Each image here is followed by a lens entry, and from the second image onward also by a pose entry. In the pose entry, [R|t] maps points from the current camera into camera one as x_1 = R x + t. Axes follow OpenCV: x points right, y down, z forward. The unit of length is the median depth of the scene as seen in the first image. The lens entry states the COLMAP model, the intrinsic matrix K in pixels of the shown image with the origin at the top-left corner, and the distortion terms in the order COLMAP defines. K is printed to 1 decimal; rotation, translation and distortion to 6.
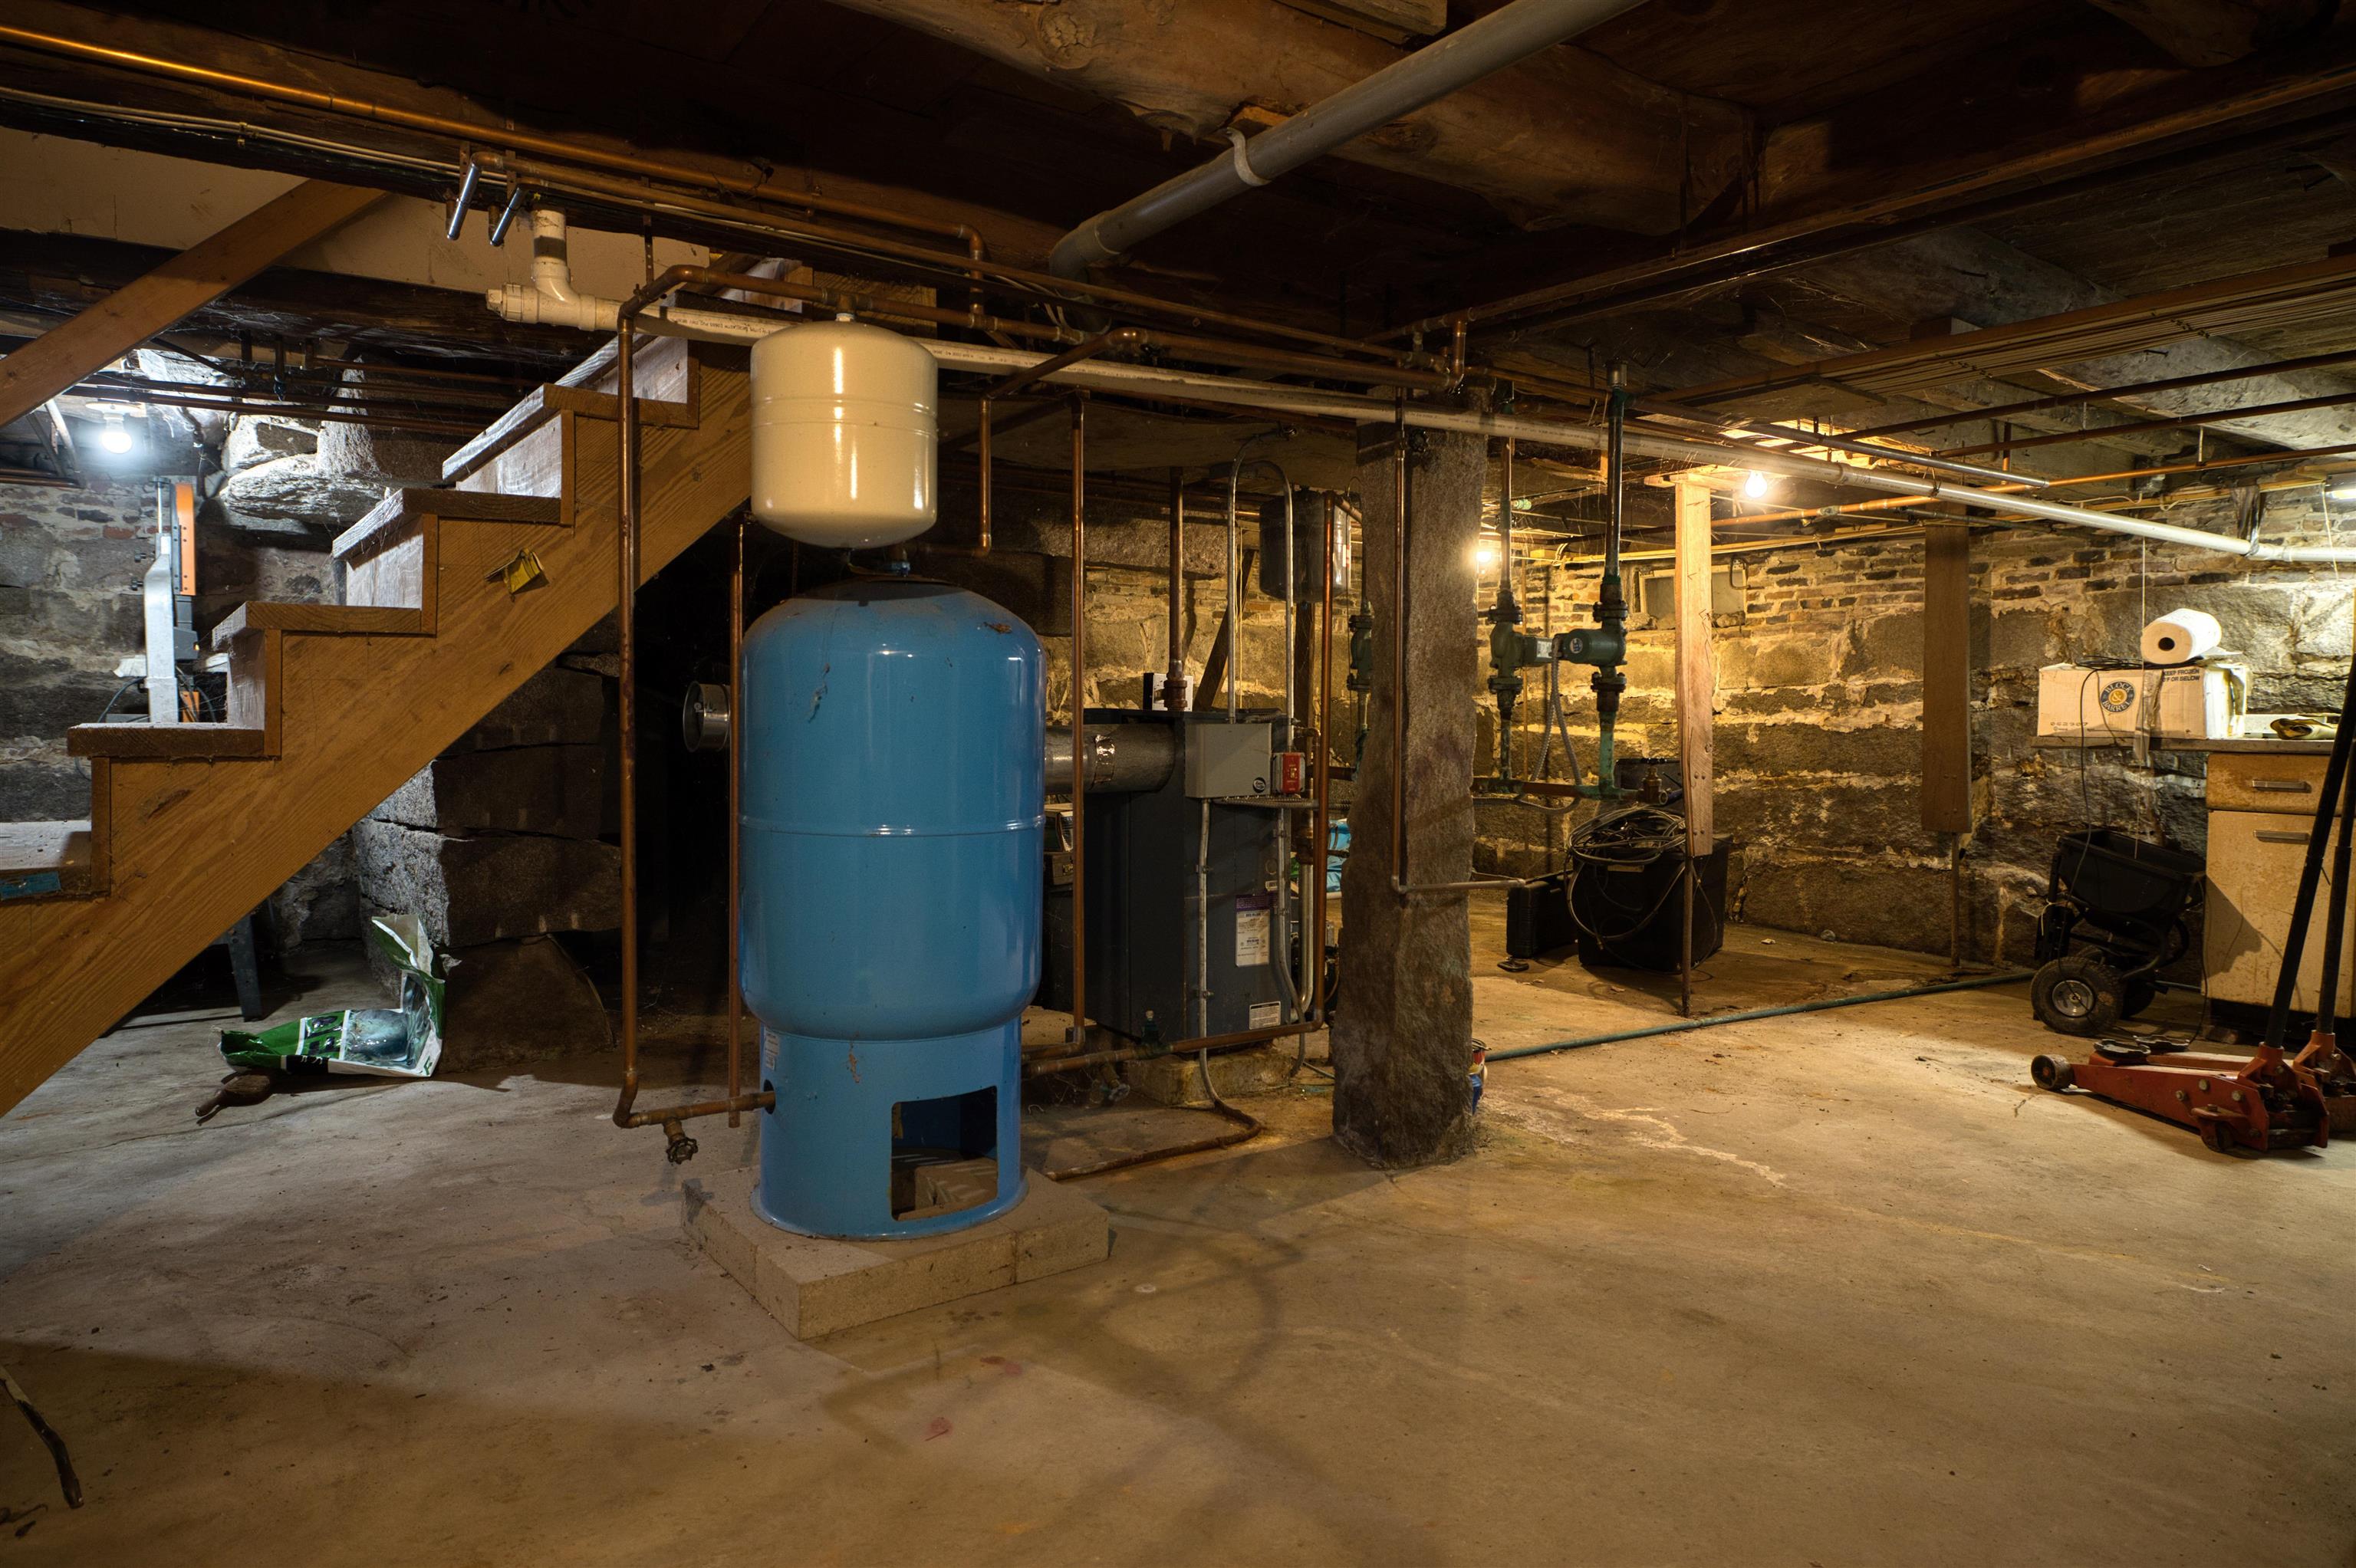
lens RADIAL K [[1406.3, 0, 1173.2], [0, 1406.3, 769.4], [0, 0, 1]] dist [0.004948, -0.000275]
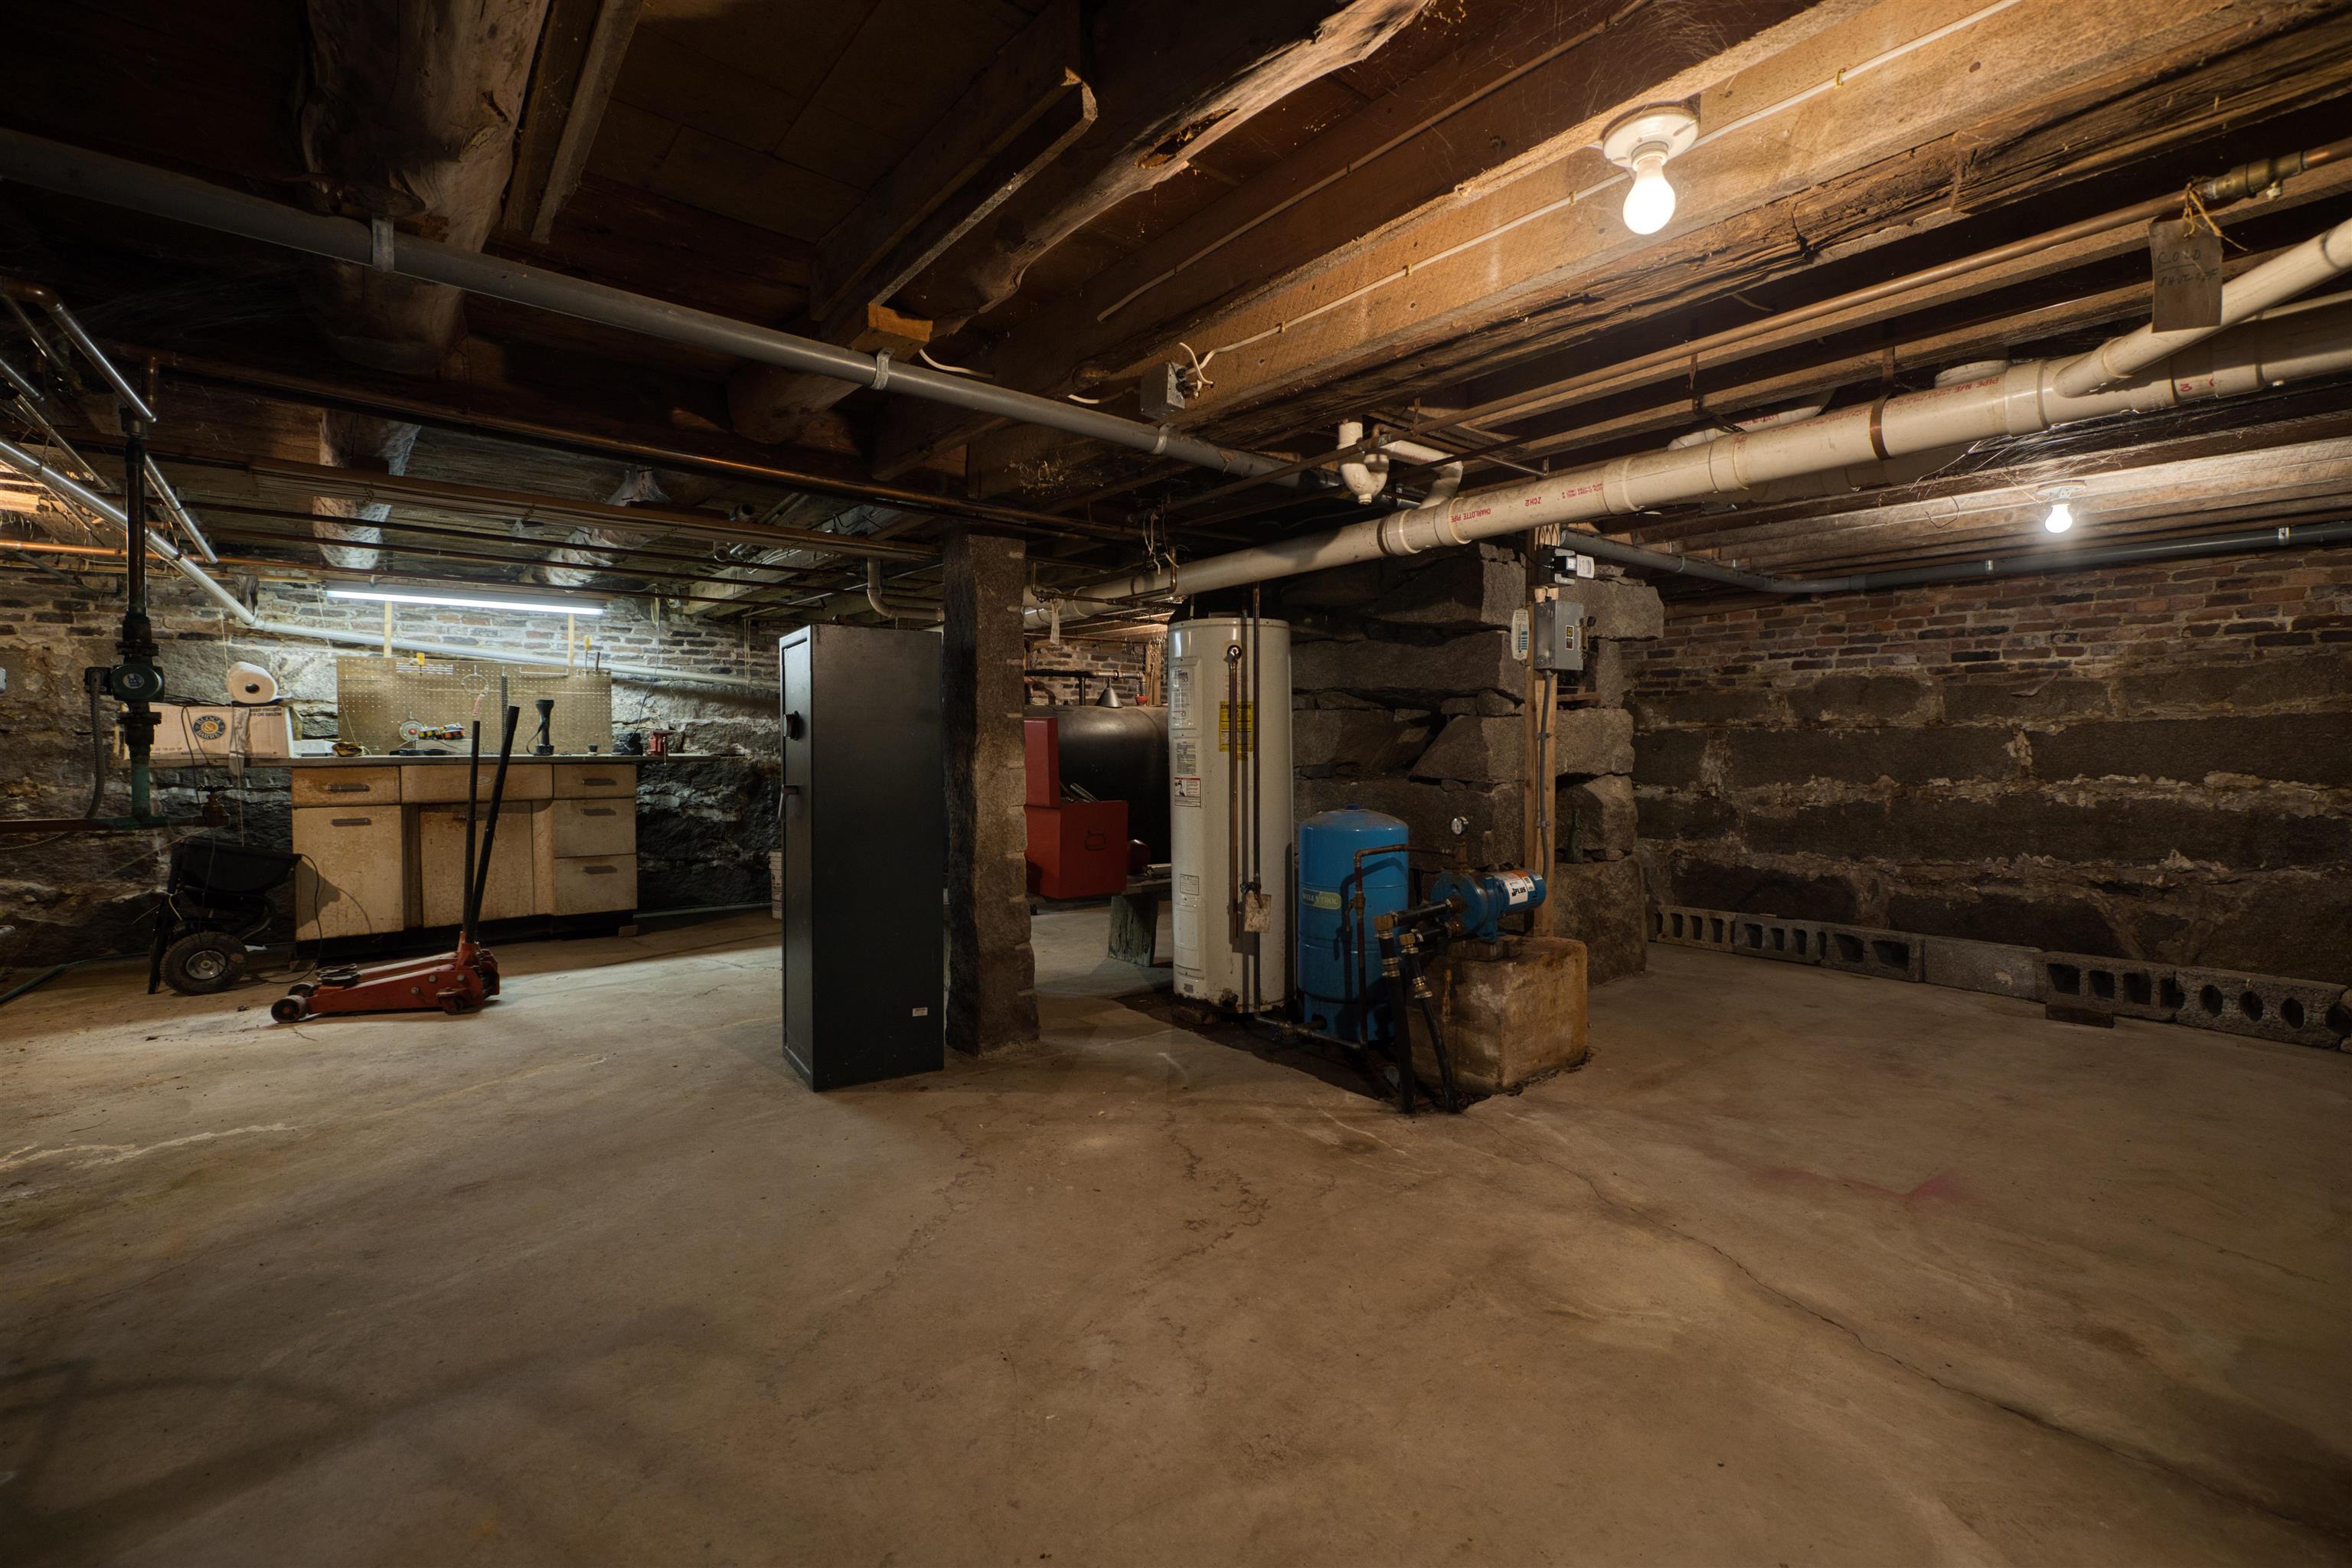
lens RADIAL K [[1020.7, 0, 1171.1], [0, 1020.7, 780.3], [0, 0, 1]] dist [-0.000817, 0.001103]
pose [[-0.081452, -0.047123, 0.995563, -0.459956], [0.041980, 0.997833, 0.050665, -0.018274], [-0.995793, 0.045920, -0.079297, 0.272444]]
